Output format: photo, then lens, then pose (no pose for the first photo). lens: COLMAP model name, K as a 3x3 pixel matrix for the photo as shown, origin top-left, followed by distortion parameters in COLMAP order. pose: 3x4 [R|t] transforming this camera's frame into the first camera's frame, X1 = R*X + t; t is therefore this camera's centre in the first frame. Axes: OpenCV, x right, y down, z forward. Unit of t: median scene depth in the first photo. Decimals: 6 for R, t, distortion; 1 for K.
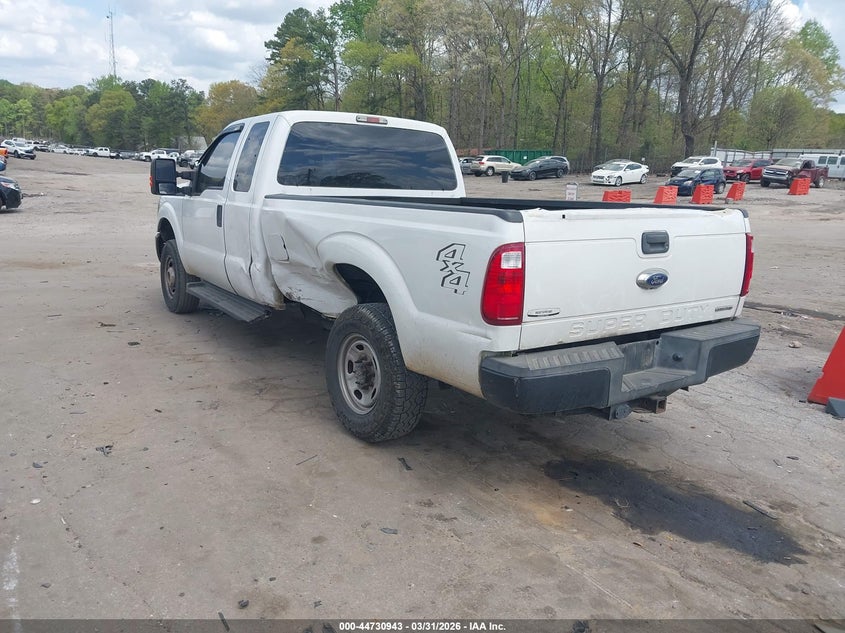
lens RADIAL K [[658.7, 0, 407.9], [0, 658.7, 313.0], [0, 0, 1]] dist [0.005635, 0.004152]
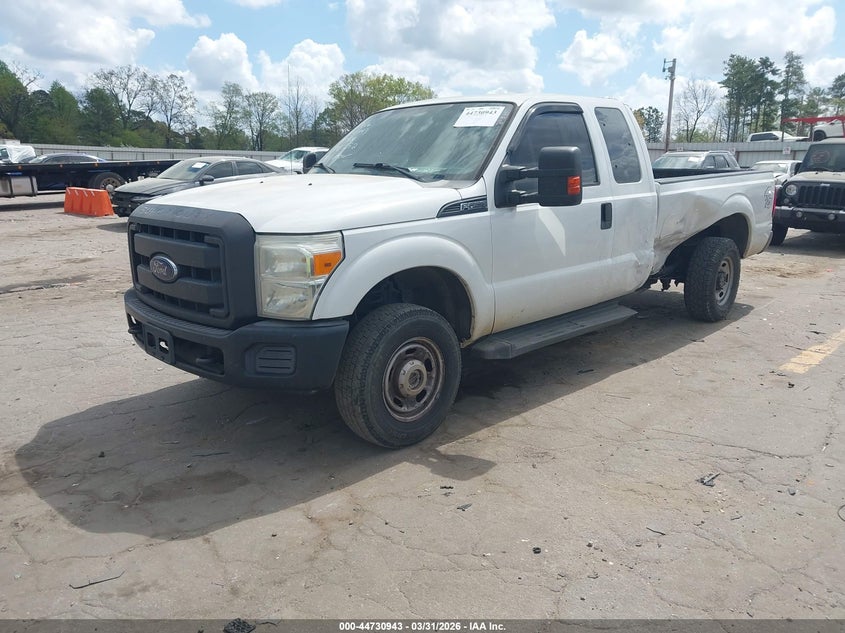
lens RADIAL K [[619.7, 0, 419.8], [0, 619.7, 318.8], [0, 0, 1]] dist [-0.002929, -0.000715]
pose [[-0.148232, -0.273769, 0.950304, -1.219113], [0.201795, 0.932330, 0.300067, -0.353425], [-0.968146, 0.236246, -0.082956, 1.489089]]
